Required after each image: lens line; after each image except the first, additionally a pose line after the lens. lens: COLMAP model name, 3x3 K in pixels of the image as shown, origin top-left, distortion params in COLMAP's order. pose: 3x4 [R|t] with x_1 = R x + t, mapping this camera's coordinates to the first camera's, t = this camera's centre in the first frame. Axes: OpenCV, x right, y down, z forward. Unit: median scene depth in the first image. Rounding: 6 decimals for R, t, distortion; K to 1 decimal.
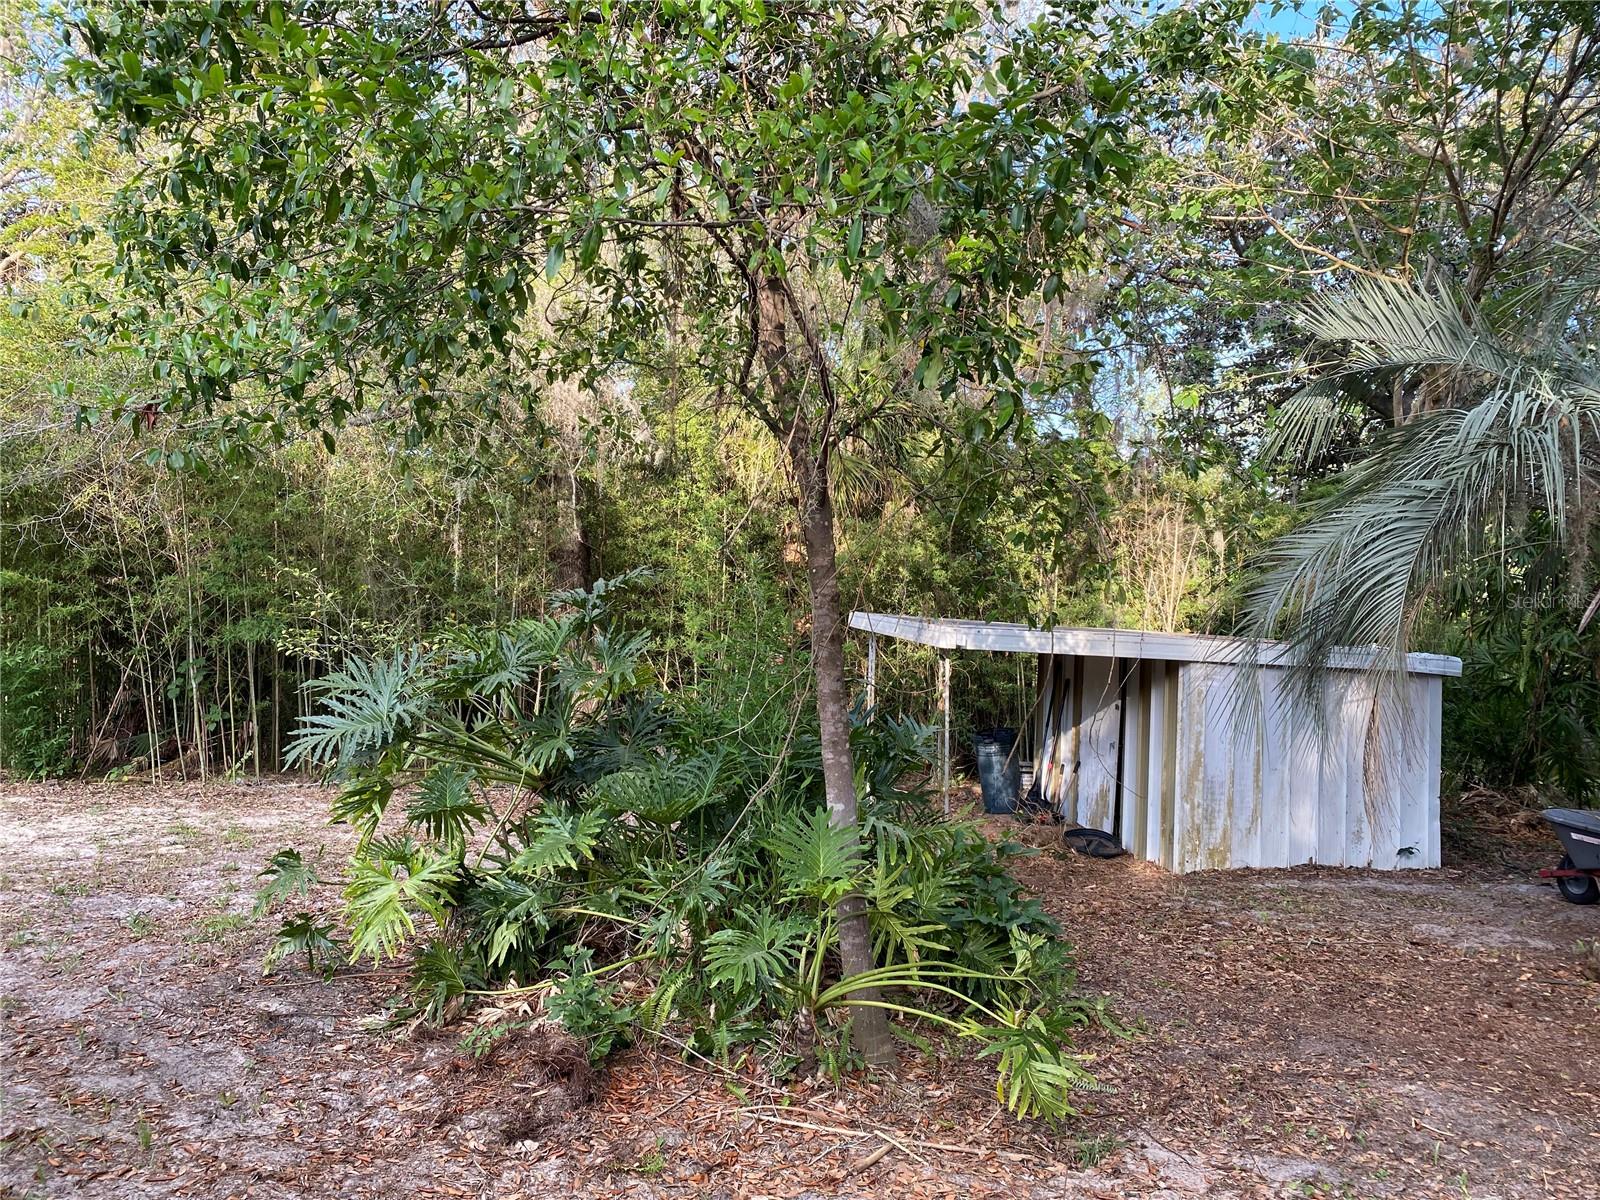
lens RADIAL K [[1225.2, 0, 824.0], [0, 1225.2, 576.0], [0, 0, 1]] dist [0.018820, -0.020938]
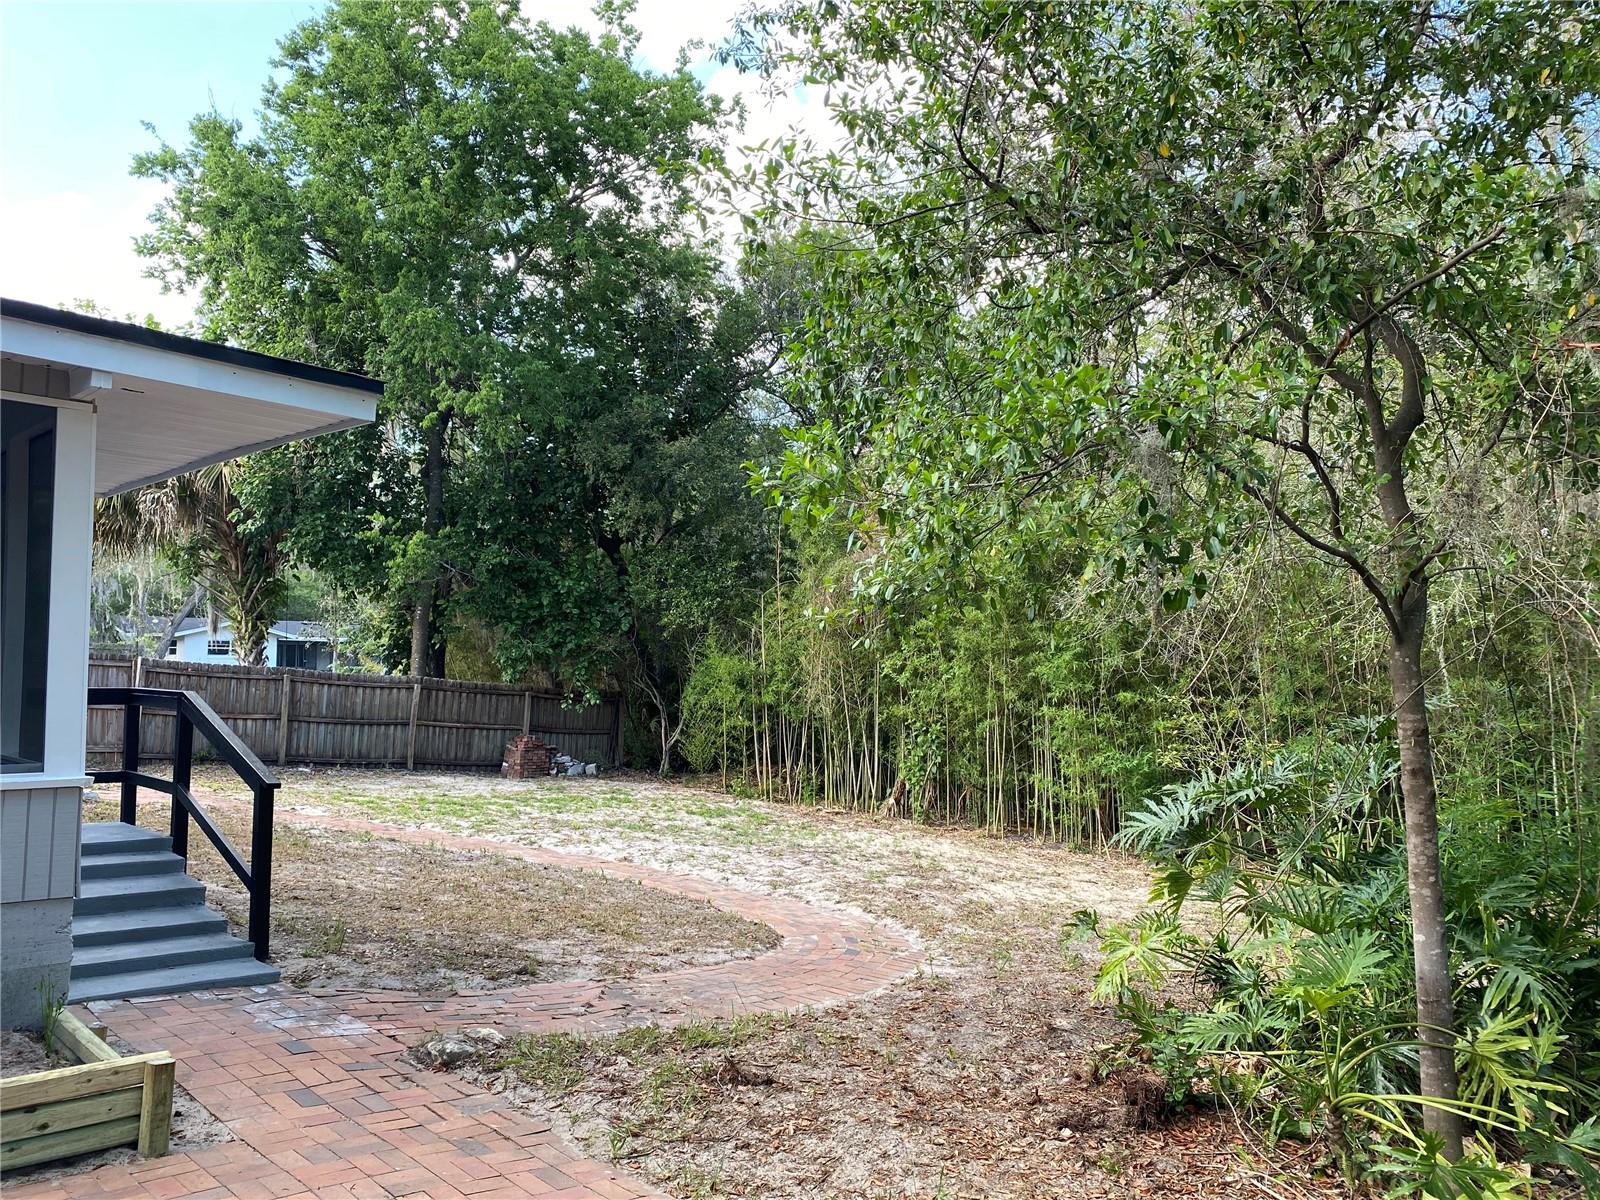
lens RADIAL K [[1225.1, 0, 803.9], [0, 1225.1, 606.7], [0, 0, 1]] dist [0.022402, -0.025426]
pose [[0.559229, -0.060835, -0.826778, 0.505114], [0.008237, 0.997662, -0.067837, -0.021138], [0.828972, 0.031126, 0.558423, -0.020547]]
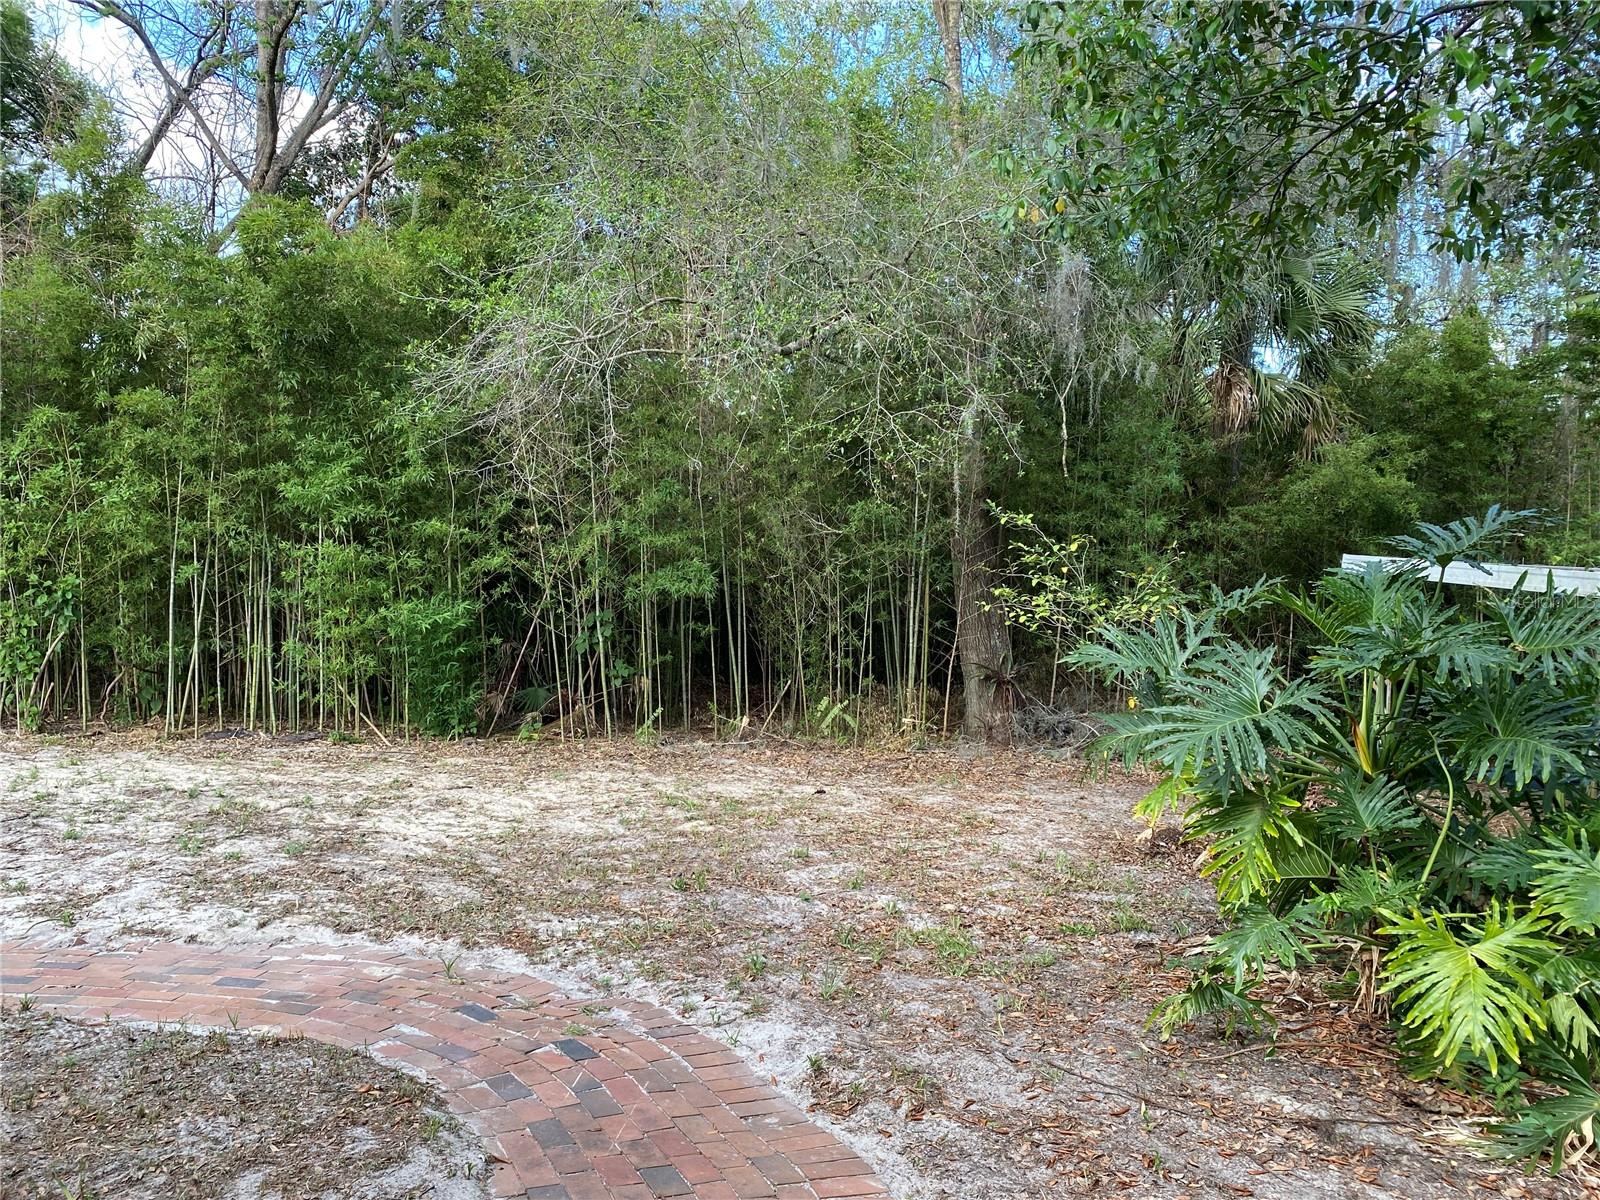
lens RADIAL K [[1226.6, 0, 793.6], [0, 1226.6, 603.1], [0, 0, 1]] dist [0.008083, -0.015208]
pose [[0.992102, -0.004793, -0.125345, -0.590929], [0.014049, 0.997228, 0.073065, -0.012939], [0.124647, -0.074249, 0.989419, 0.218989]]
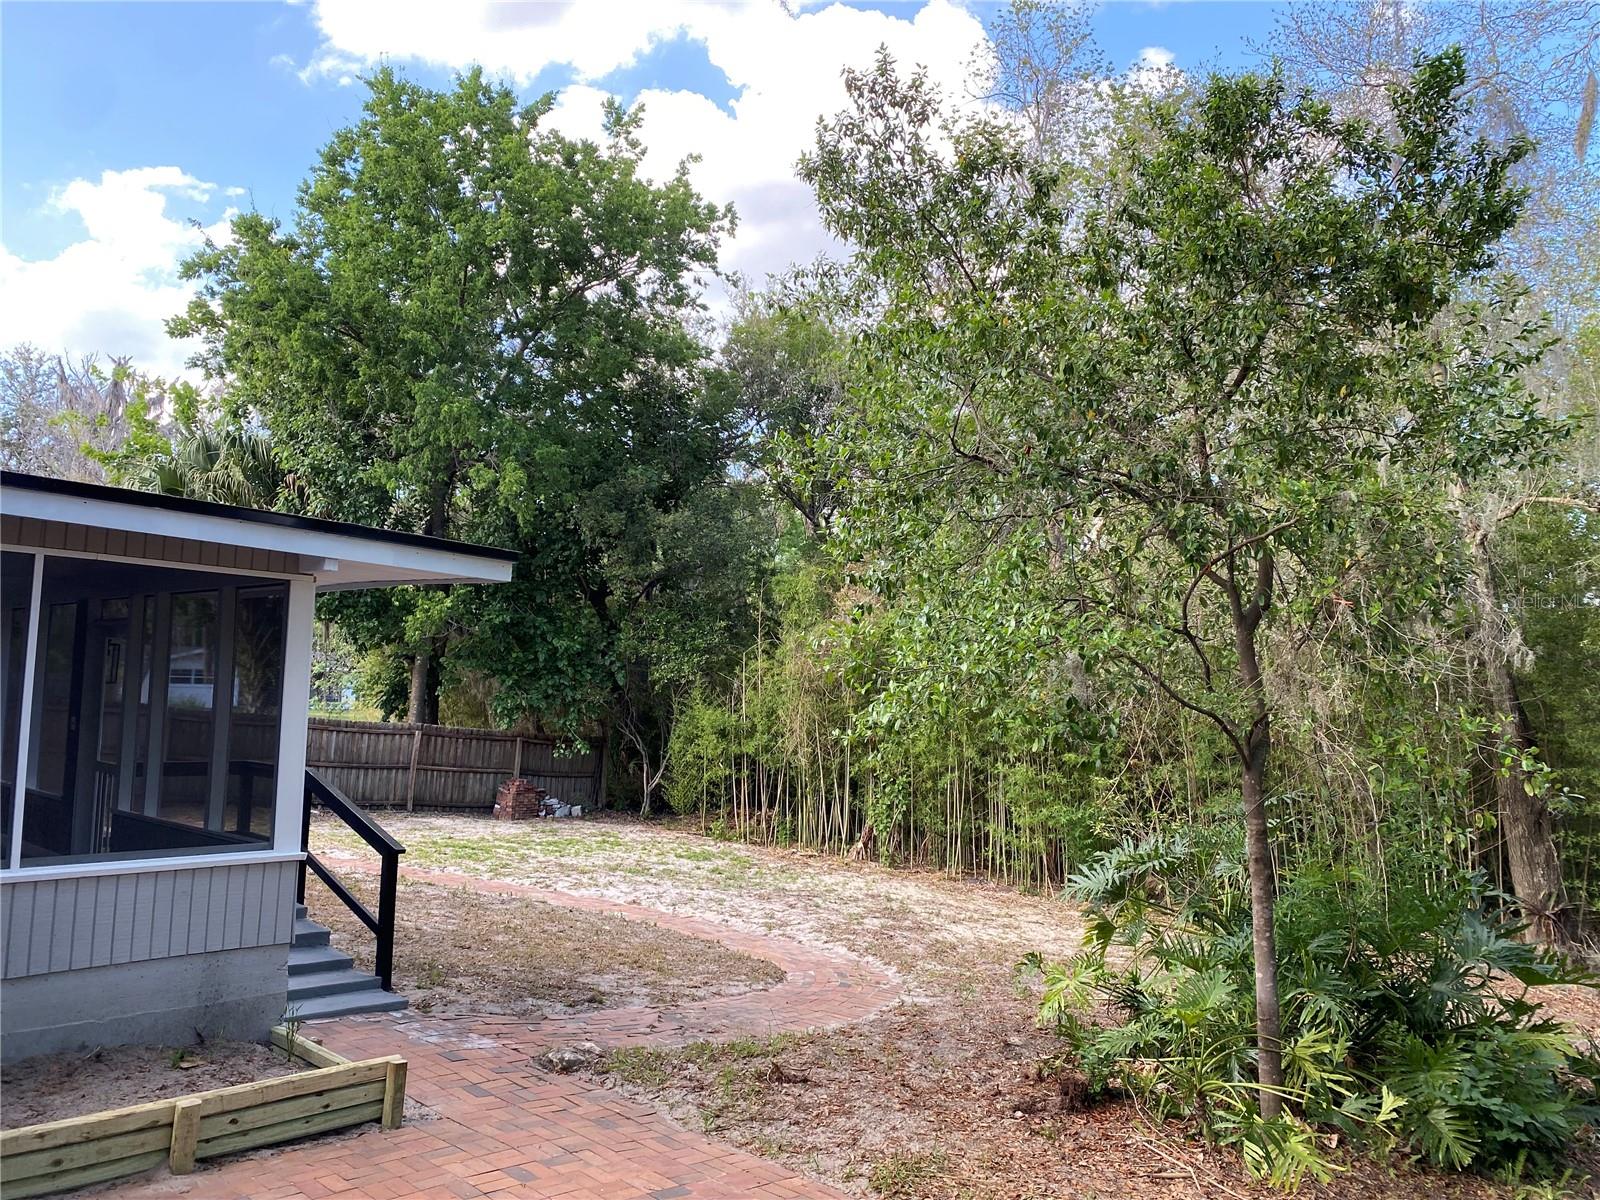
lens RADIAL K [[1225.2, 0, 824.0], [0, 1225.2, 576.0], [0, 0, 1]] dist [0.018820, -0.020938]
pose [[0.604353, -0.088844, -0.791748, 0.782928], [-0.003860, 0.993425, -0.114422, -0.104903], [0.796707, 0.072207, 0.600036, -0.314004]]
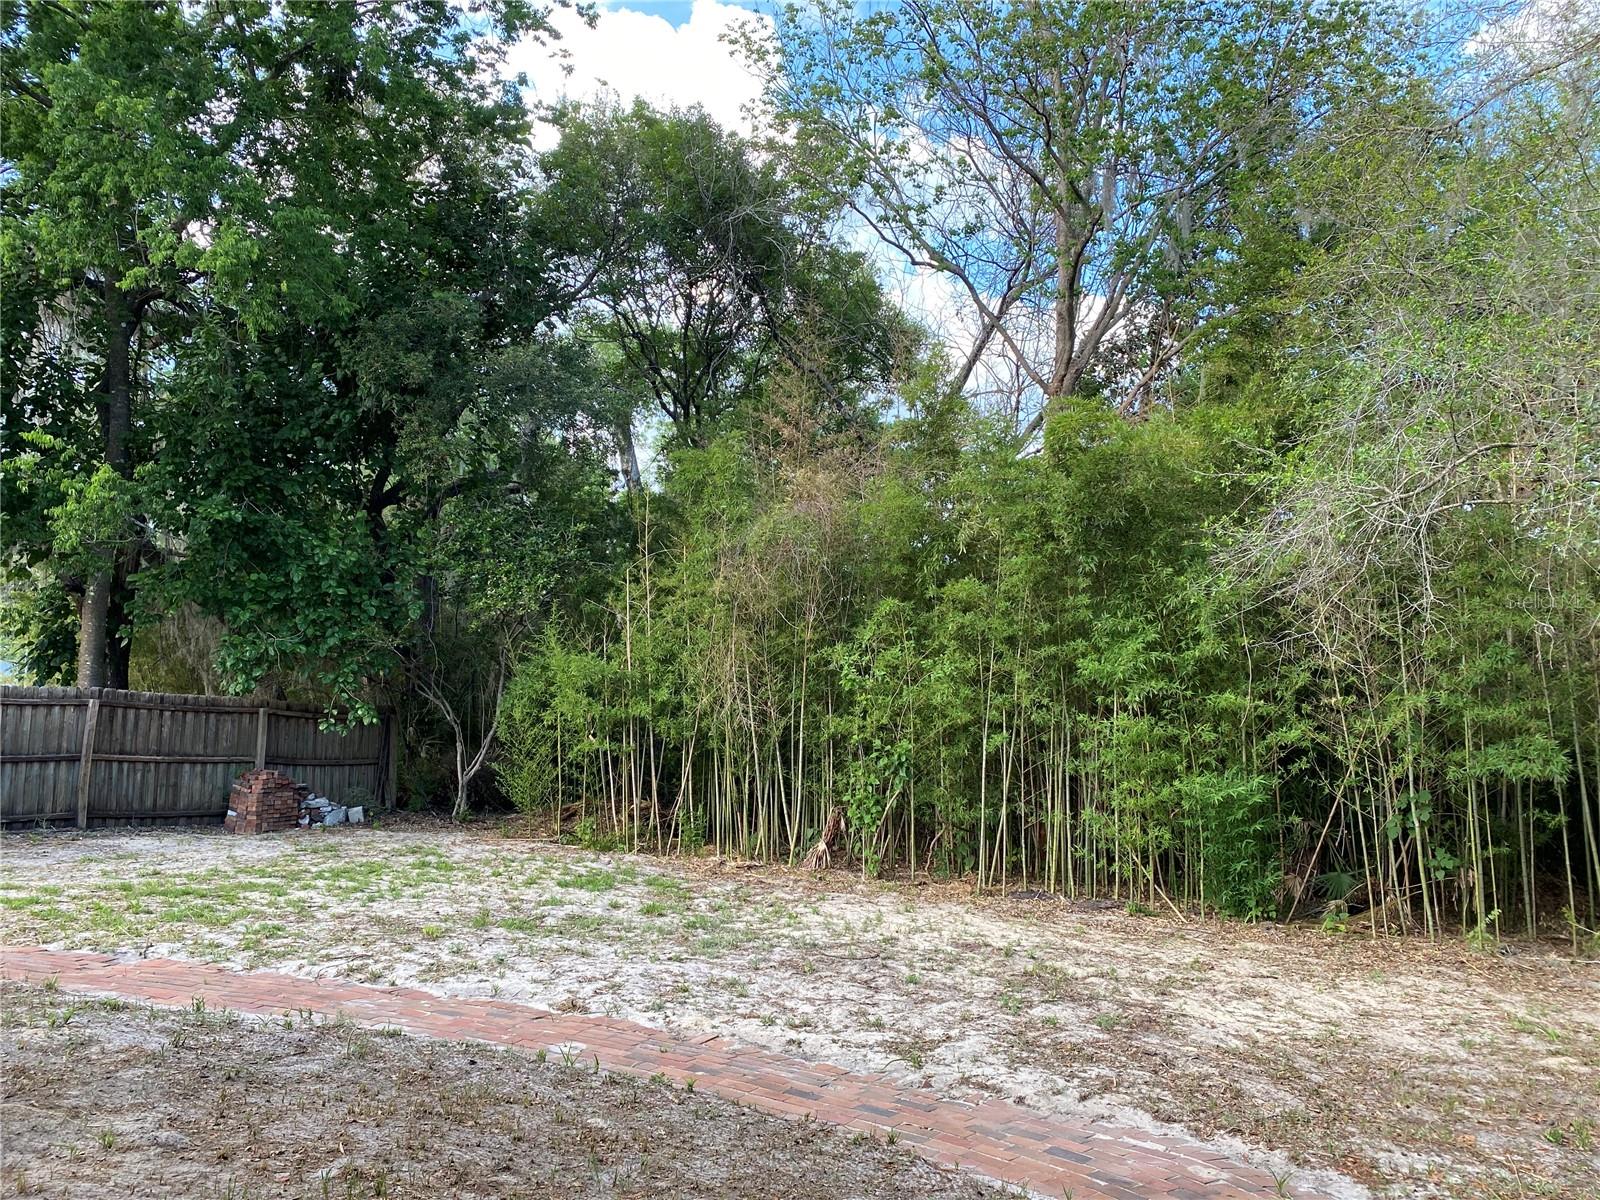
lens RADIAL K [[1225.1, 0, 803.9], [0, 1225.1, 606.7], [0, 0, 1]] dist [0.022402, -0.025426]
pose [[0.748140, -0.064528, -0.660396, -0.619653], [0.024456, 0.997265, -0.069738, -0.027381], [0.663090, 0.036024, 0.747672, 0.199440]]
